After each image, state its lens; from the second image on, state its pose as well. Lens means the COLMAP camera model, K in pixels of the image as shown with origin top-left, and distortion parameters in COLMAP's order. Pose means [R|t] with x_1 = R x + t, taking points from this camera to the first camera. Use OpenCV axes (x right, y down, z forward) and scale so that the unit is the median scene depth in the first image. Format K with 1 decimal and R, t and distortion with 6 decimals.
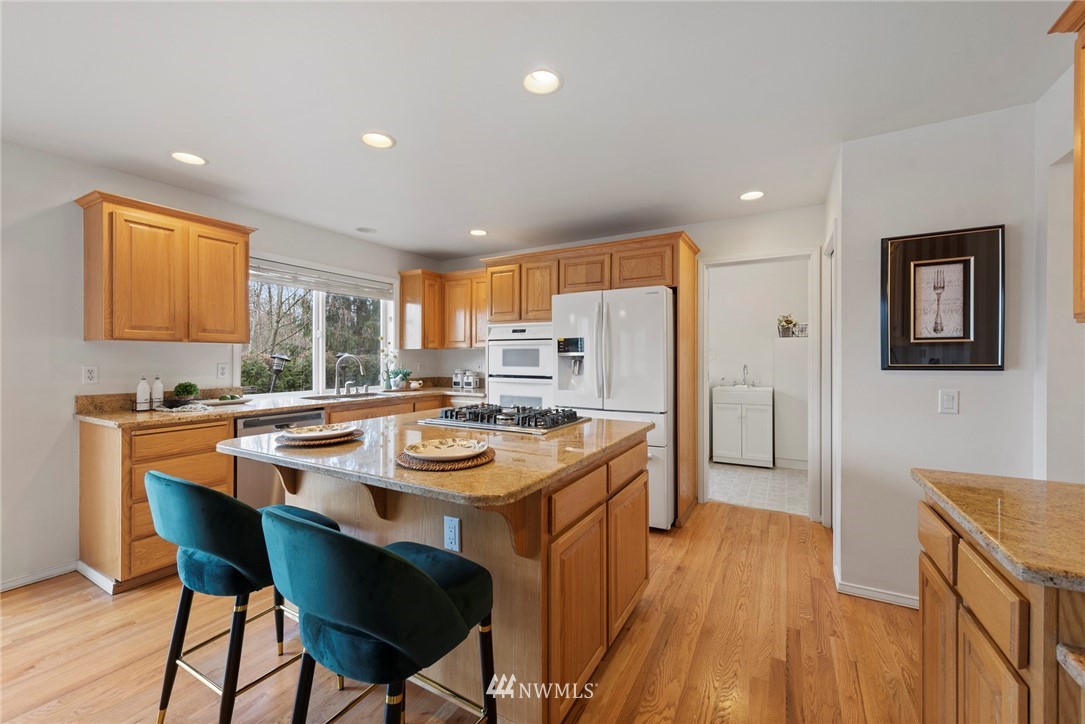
lens RADIAL K [[429.2, 0, 550.3], [0, 429.2, 358.9], [0, 0, 1]] dist [0.010890, -0.003036]
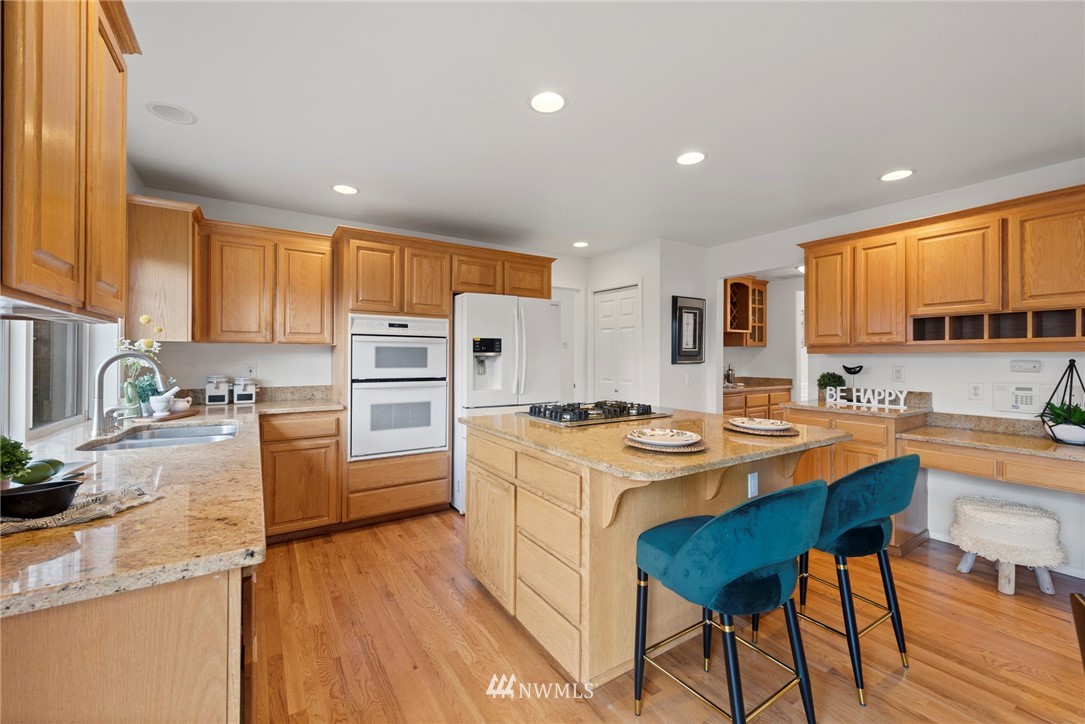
lens RADIAL K [[429.2, 0, 533.8], [0, 429.2, 358.1], [0, 0, 1]] dist [0.010890, -0.003036]
pose [[0.472054, -0.000261, 0.881569, -0.743554], [0.000156, 1.000000, 0.000212, -0.001566], [-0.881569, 0.000037, 0.472054, 0.397553]]
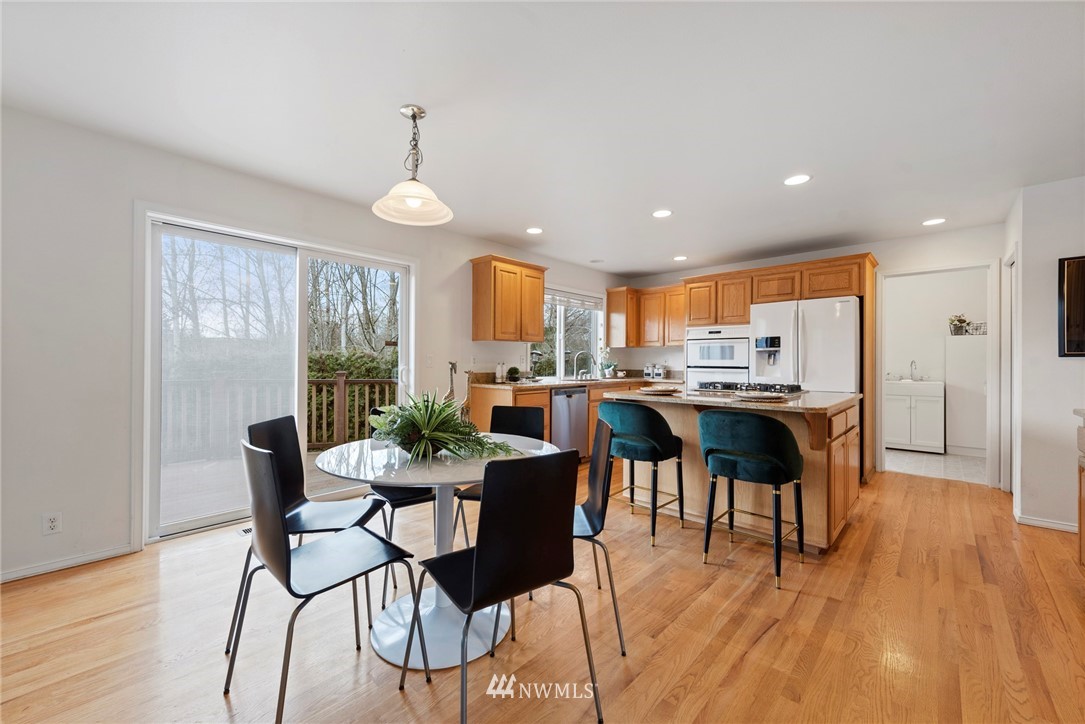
lens RADIAL K [[429.2, 0, 545.0], [0, 429.2, 361.5], [0, 0, 1]] dist [0.010890, -0.003036]
pose [[0.971671, 0.003178, -0.236315, -0.286292], [-0.003610, 0.999993, -0.001396, 0.029312], [0.236309, 0.002209, 0.971675, -0.421068]]
